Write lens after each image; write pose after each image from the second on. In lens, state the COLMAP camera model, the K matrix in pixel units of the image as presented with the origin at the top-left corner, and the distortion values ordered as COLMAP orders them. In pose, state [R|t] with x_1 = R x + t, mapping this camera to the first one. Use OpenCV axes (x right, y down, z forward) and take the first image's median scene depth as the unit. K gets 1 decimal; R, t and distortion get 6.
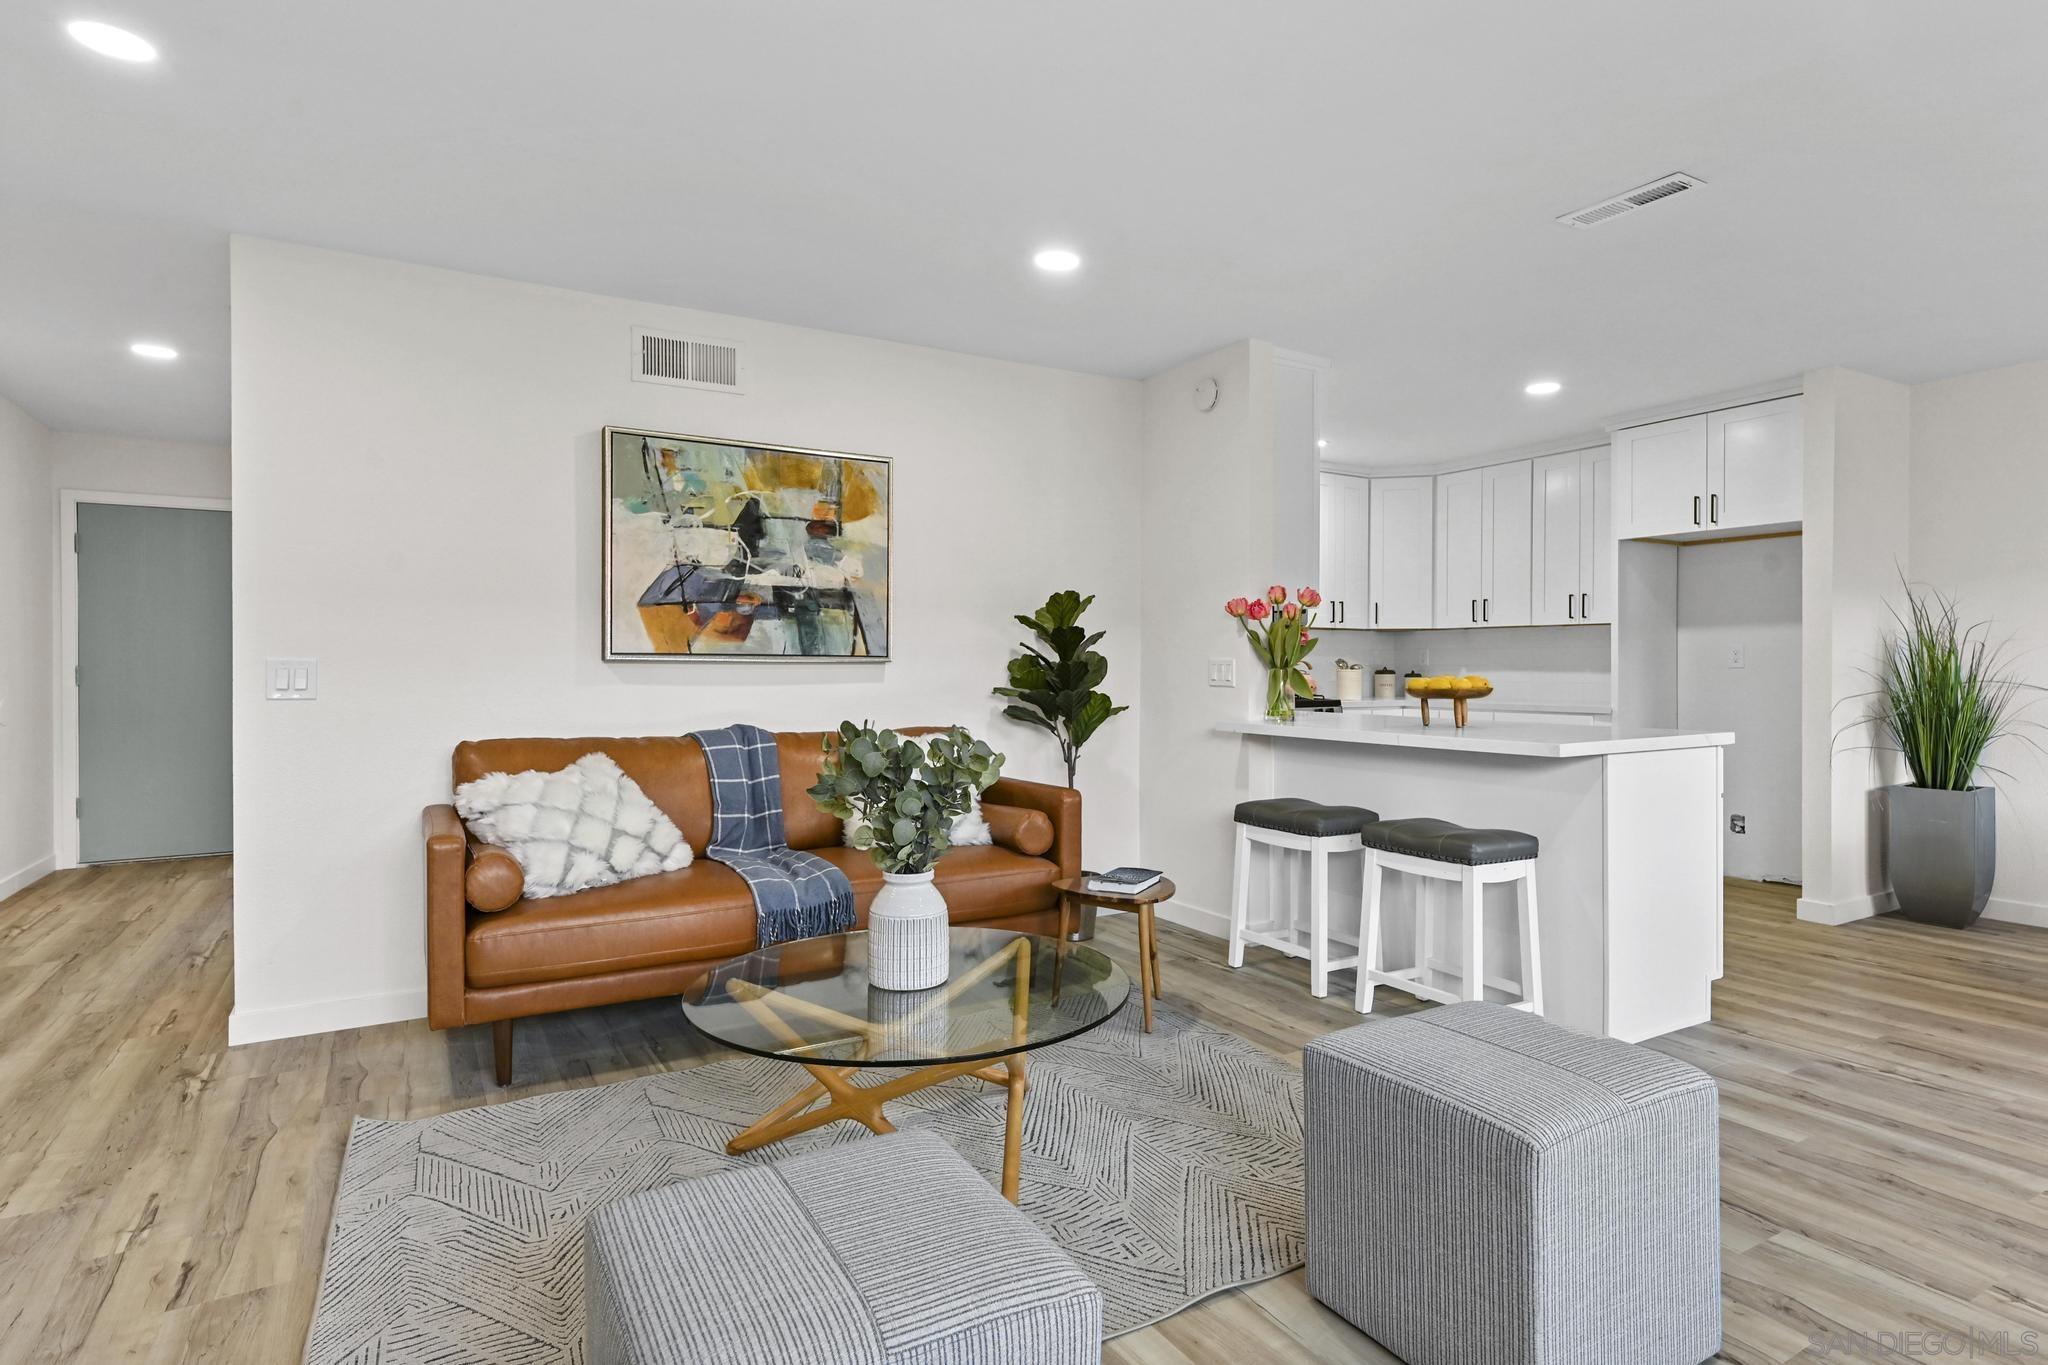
lens RADIAL K [[1061.4, 0, 1042.4], [0, 1061.4, 674.3], [0, 0, 1]] dist [0.005879, 0.000326]
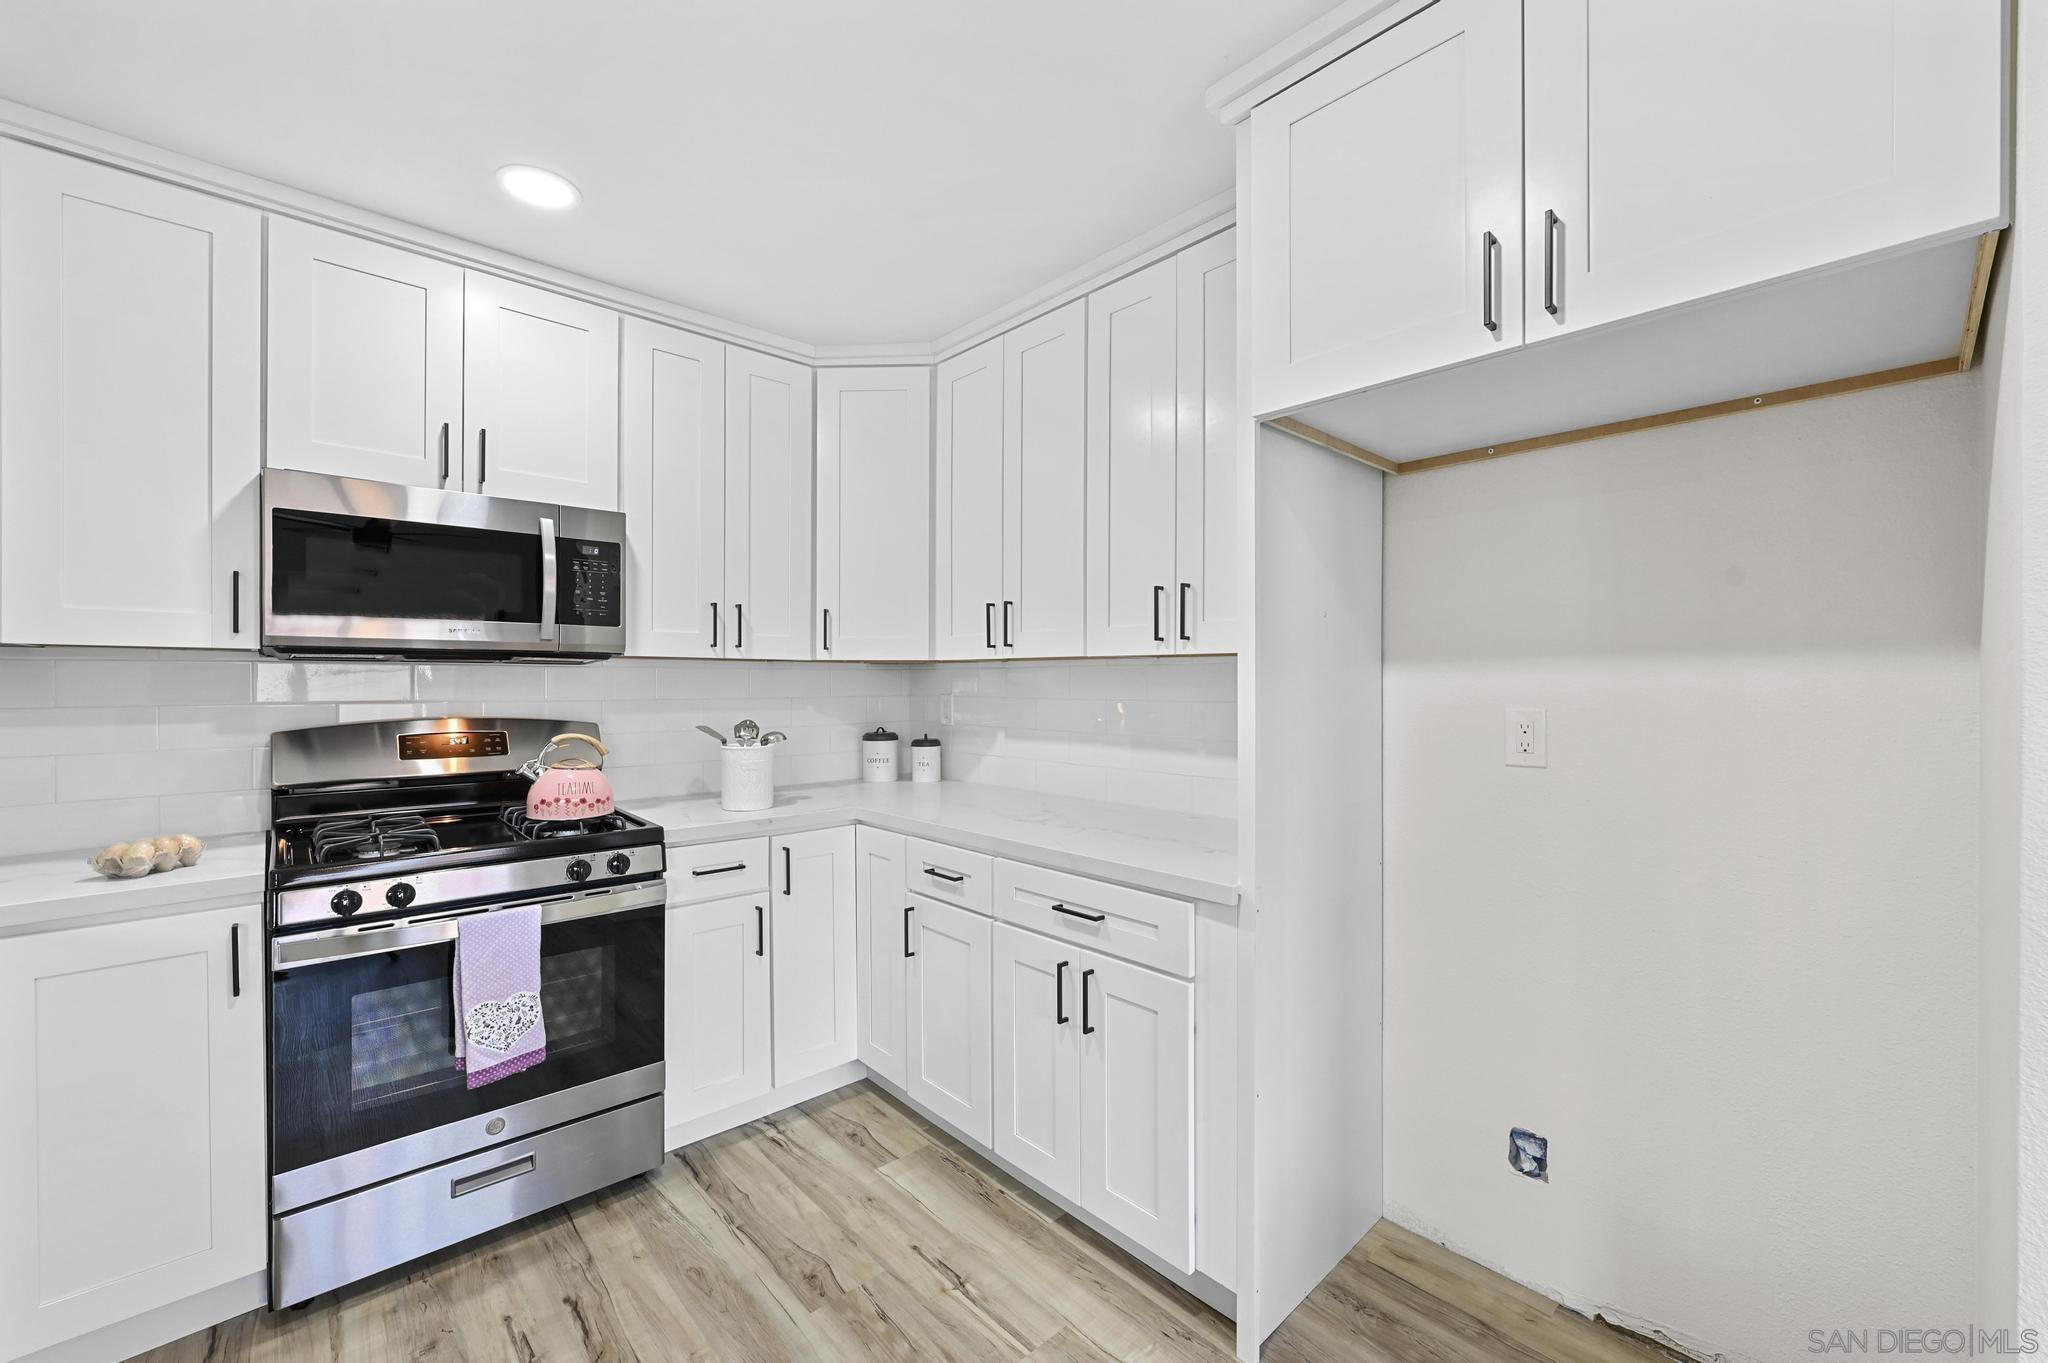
lens RADIAL K [[816.2, 0, 1024.0], [0, 816.2, 681.5], [0, 0, 1]] dist [-0.008773, 0.000213]
pose [[0.978282, -0.000448, 0.207277, 0.566122], [0.001952, 0.999973, -0.007053, -0.051397], [-0.207269, 0.007304, 0.978257, 1.037760]]
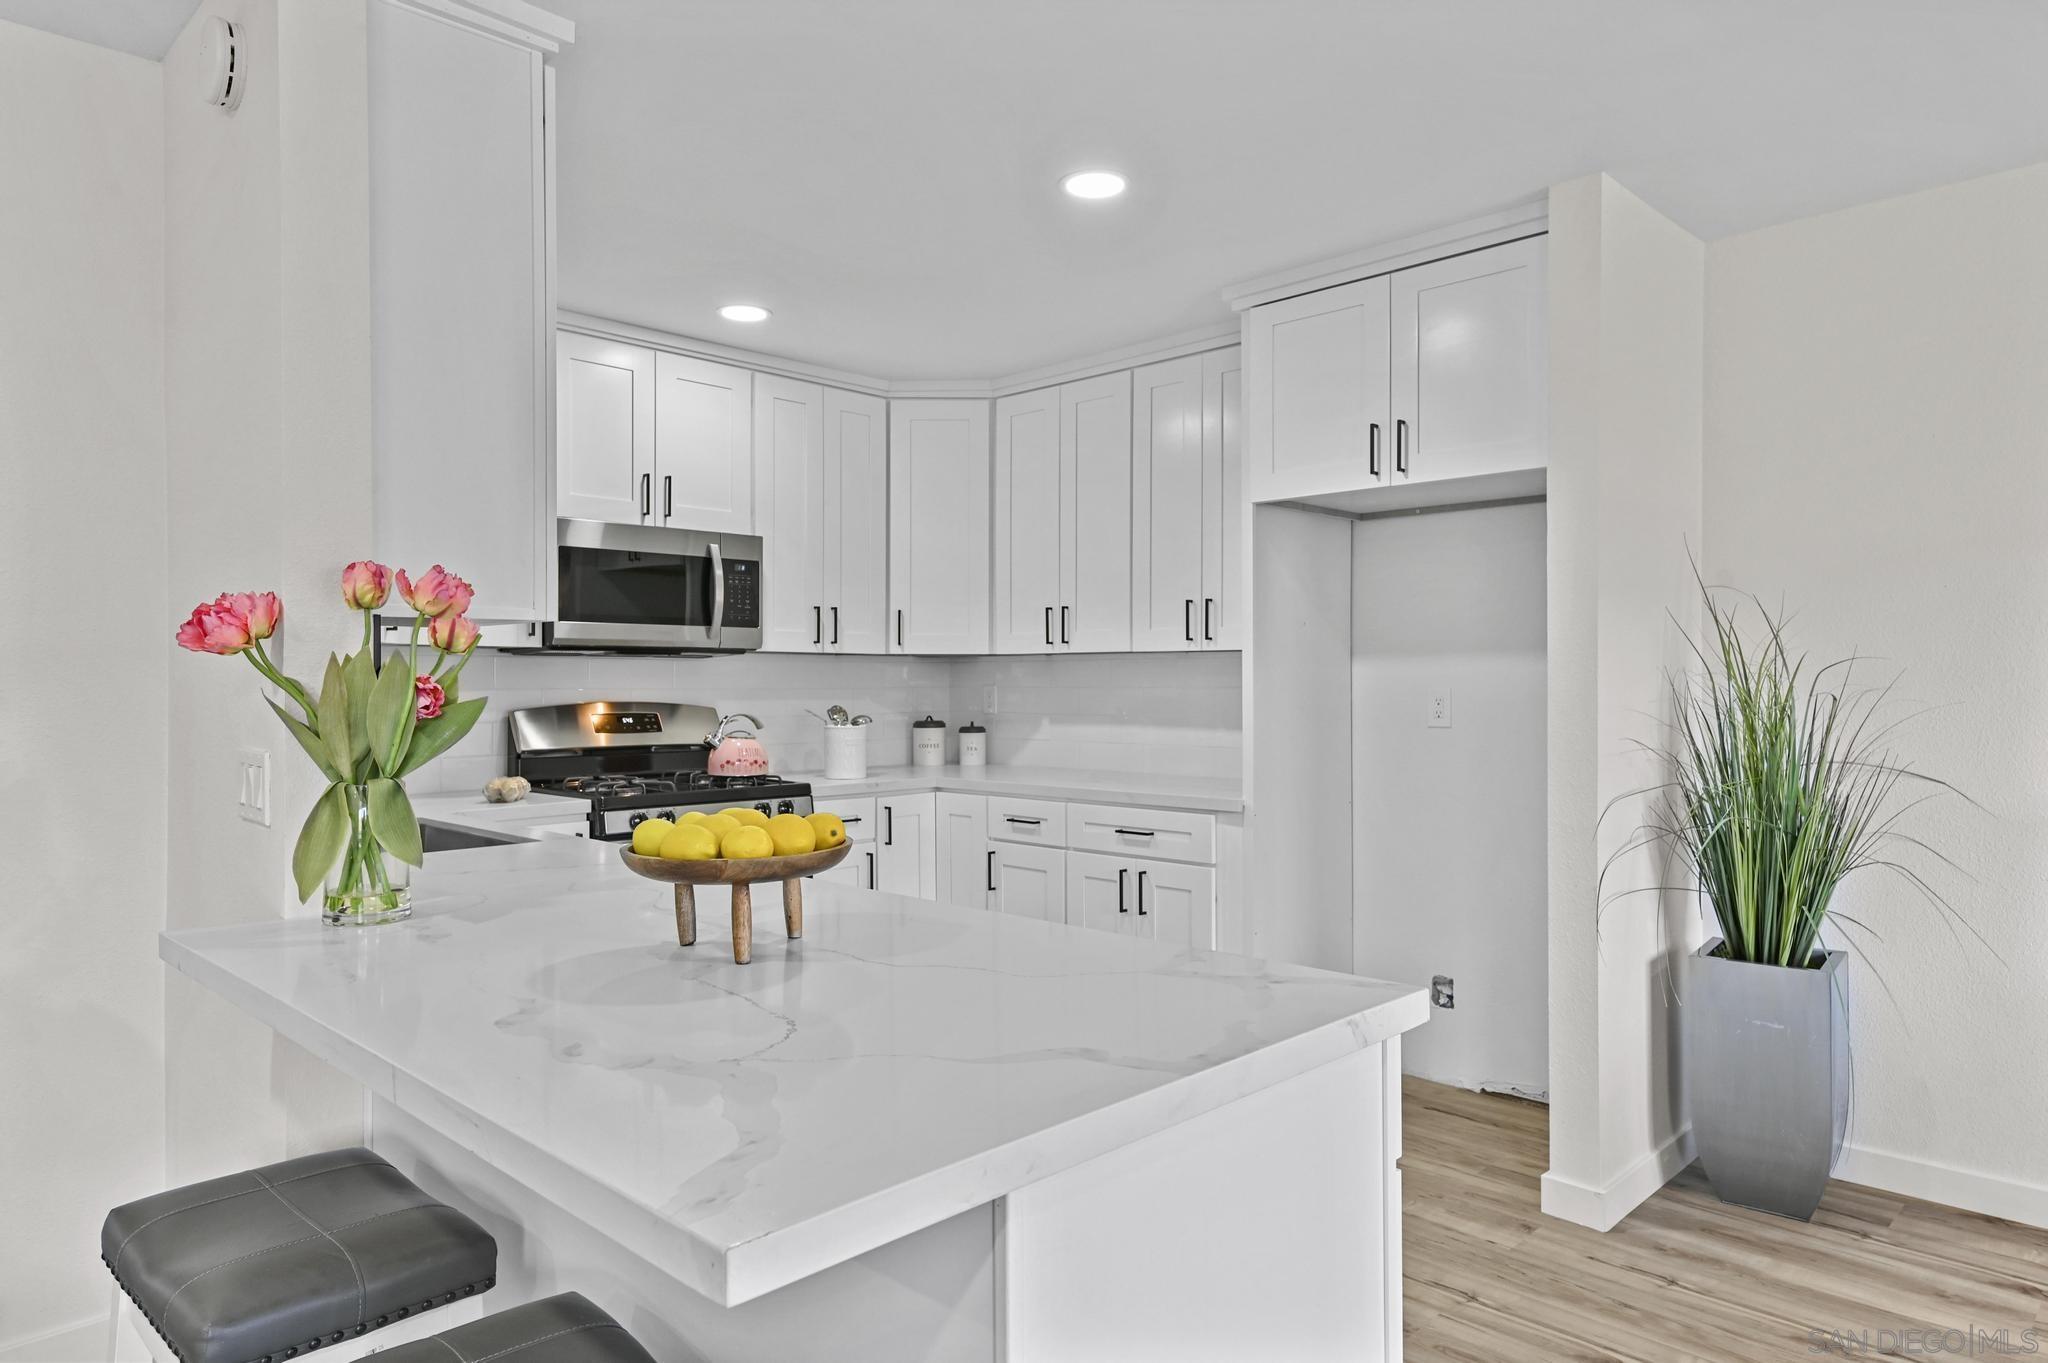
lens RADIAL K [[1258.3, 0, 1024.0], [0, 1258.3, 681.5], [0, 0, 1]] dist [0.004155, 0.000513]
pose [[0.966392, -0.001799, 0.257065, 0.350624], [0.003982, 0.999960, -0.007970, -0.037915], [-0.257040, 0.008726, 0.966361, 0.538813]]
